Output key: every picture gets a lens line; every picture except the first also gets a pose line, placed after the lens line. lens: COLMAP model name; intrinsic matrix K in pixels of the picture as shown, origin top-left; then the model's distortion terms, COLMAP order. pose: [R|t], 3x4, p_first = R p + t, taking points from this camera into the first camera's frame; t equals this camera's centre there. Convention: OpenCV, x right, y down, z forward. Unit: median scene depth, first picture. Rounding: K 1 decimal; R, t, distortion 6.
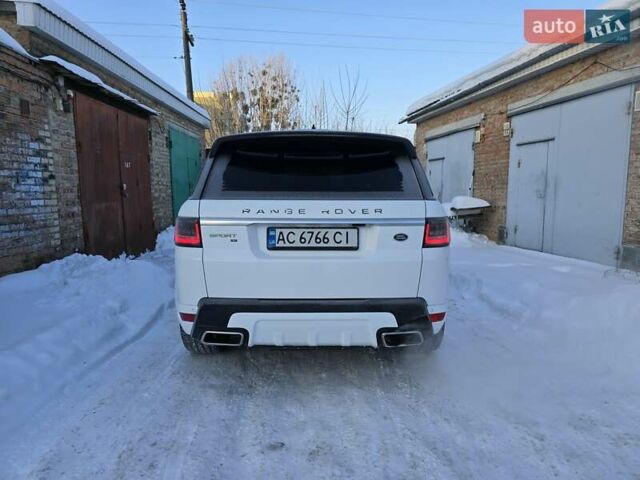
lens RADIAL K [[439.6, 0, 320.9], [0, 439.6, 238.3], [0, 0, 1]] dist [0.050773, -0.027011]
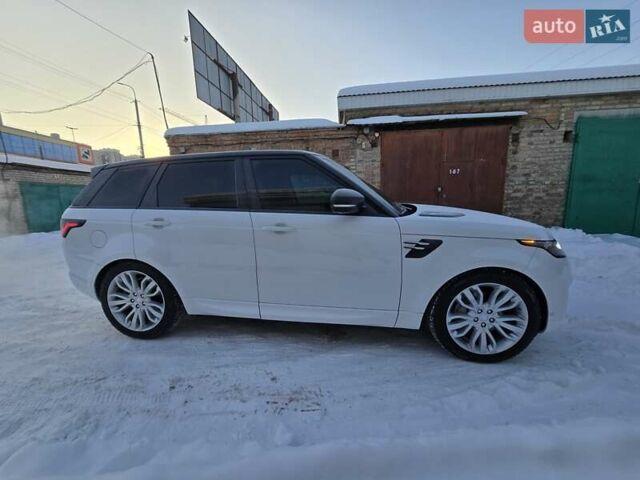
lens RADIAL K [[260.7, 0, 306.7], [0, 260.7, 239.8], [0, 0, 1]] dist [-0.002534, -0.000154]
pose [[-0.167063, 0.173006, -0.970649, 0.582029], [-0.085327, 0.978254, 0.189048, -0.125220], [0.982247, 0.114406, -0.148668, 1.117390]]
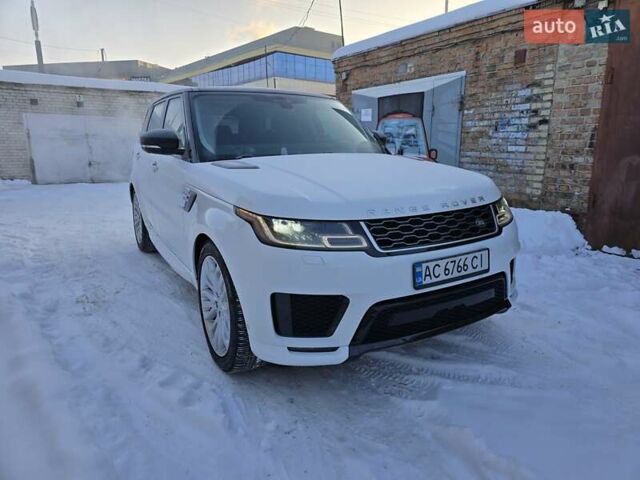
lens RADIAL K [[424.7, 0, 320.5], [0, 424.7, 237.3], [0, 0, 1]] dist [0.027430, -0.012536]
pose [[-0.869395, 0.116543, -0.480177, 0.301300], [-0.047925, 0.947316, 0.316694, -0.191097], [0.491788, 0.298345, -0.818007, 1.771031]]
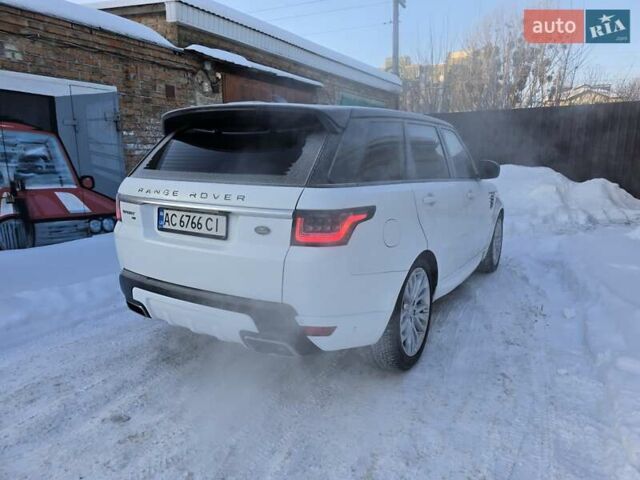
lens RADIAL K [[439.6, 0, 325.1], [0, 439.6, 238.7], [0, 0, 1]] dist [0.050773, -0.027011]
pose [[0.847978, 0.105110, -0.519505, 0.376573], [-0.064446, 0.993314, 0.095782, -0.039065], [0.526100, -0.047741, 0.849082, 0.179025]]
